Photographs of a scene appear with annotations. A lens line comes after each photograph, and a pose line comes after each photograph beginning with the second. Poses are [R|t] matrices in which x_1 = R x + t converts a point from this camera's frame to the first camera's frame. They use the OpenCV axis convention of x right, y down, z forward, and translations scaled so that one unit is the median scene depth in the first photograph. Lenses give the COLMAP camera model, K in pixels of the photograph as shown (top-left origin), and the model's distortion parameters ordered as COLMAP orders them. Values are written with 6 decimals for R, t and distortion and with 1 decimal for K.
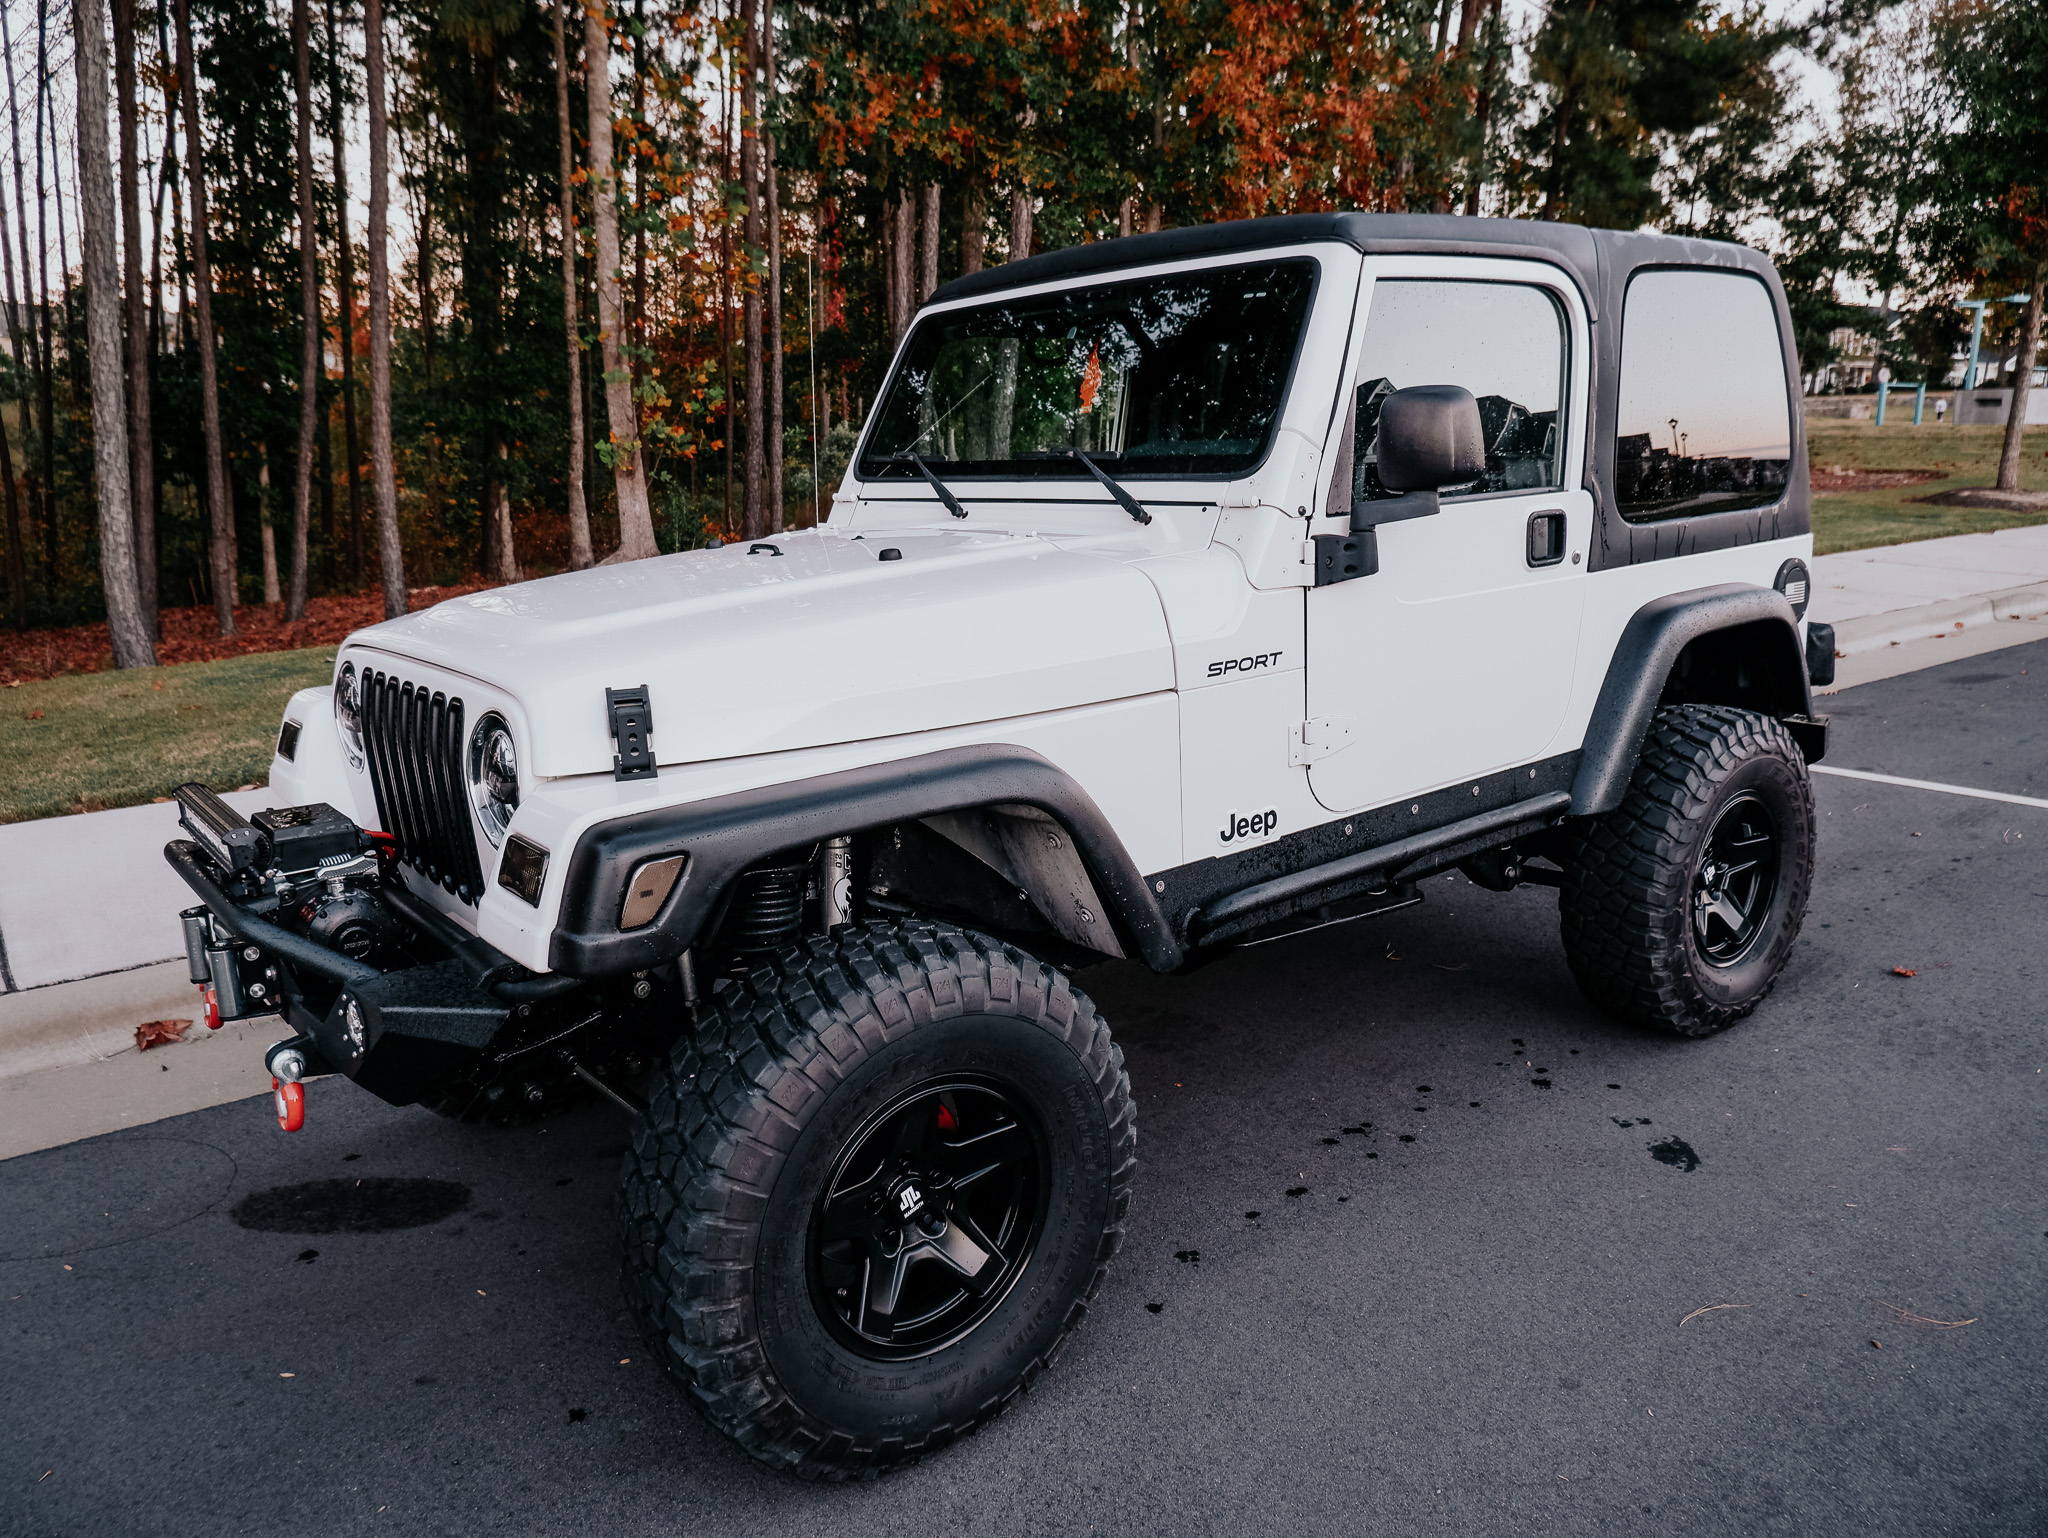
lens RADIAL K [[1485.6, 0, 1024.0], [0, 1485.6, 769.0], [0, 0, 1]] dist [-0.003332, -0.013640]
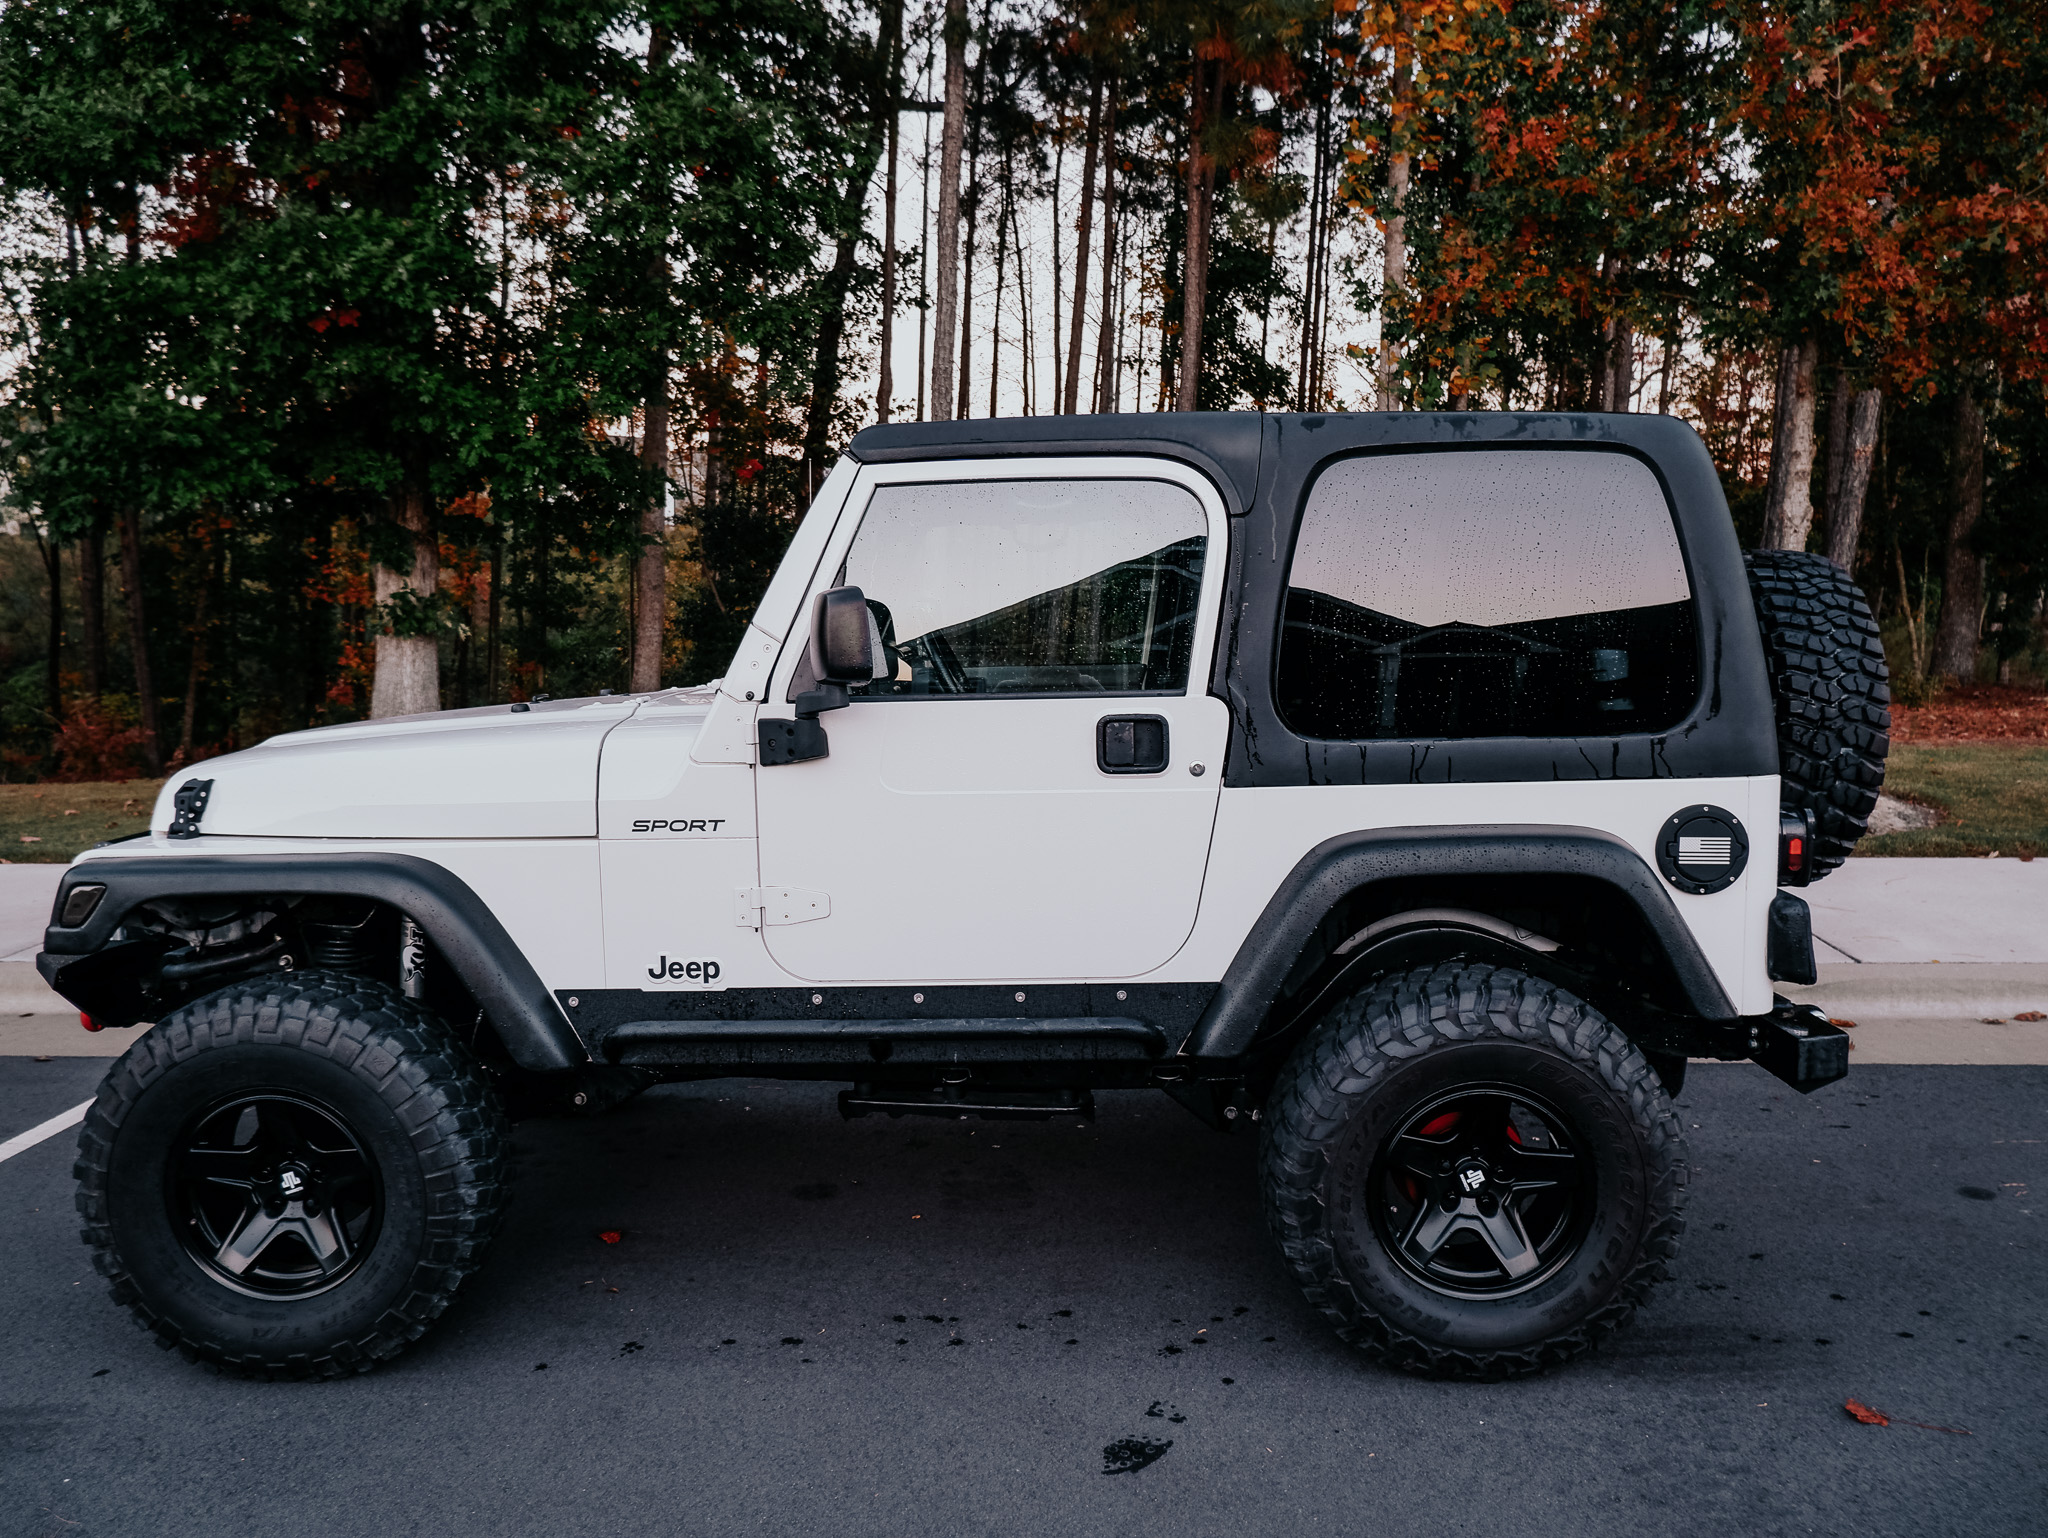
lens RADIAL K [[1490.1, 0, 1024.0], [0, 1490.1, 769.0], [0, 0, 1]] dist [0.000691, -0.014586]
pose [[0.772029, 0.099496, -0.627752, 0.905945], [-0.157457, 0.986824, -0.037238, -0.095841], [0.615775, 0.127593, 0.777523, 0.231949]]
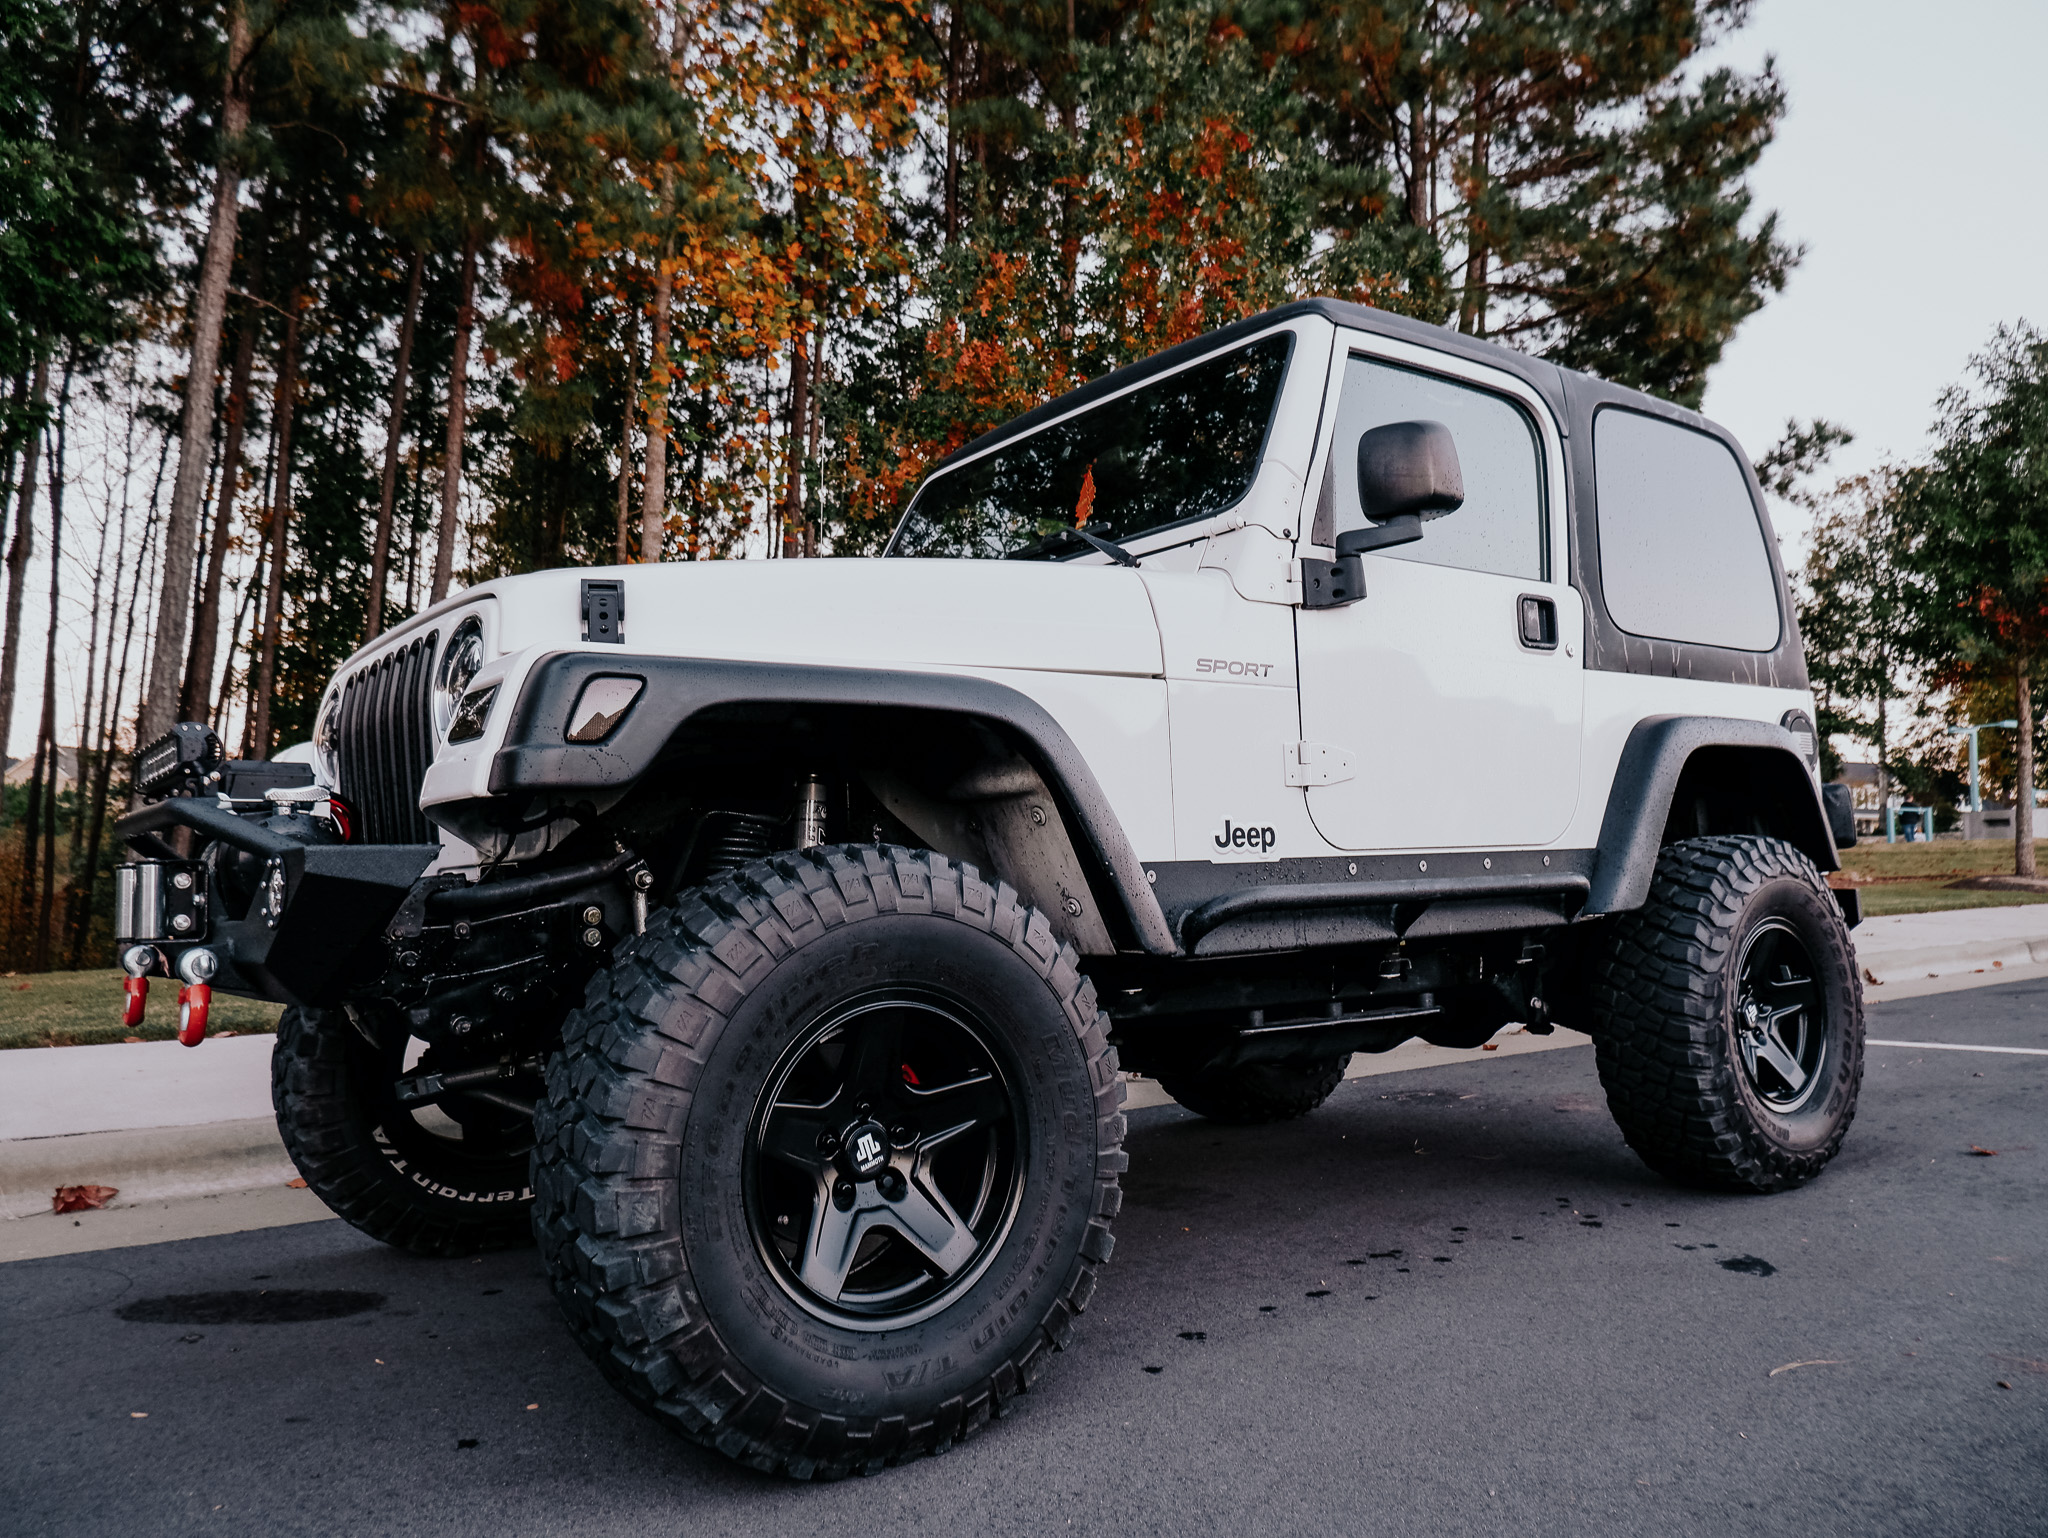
lens RADIAL K [[1490.1, 0, 1024.0], [0, 1490.1, 769.0], [0, 0, 1]] dist [0.000691, -0.014586]
pose [[0.999841, 0.006220, -0.016693, 0.021772], [-0.010881, 0.955187, -0.295803, 0.245256], [0.014105, 0.295938, 0.955103, 0.061444]]
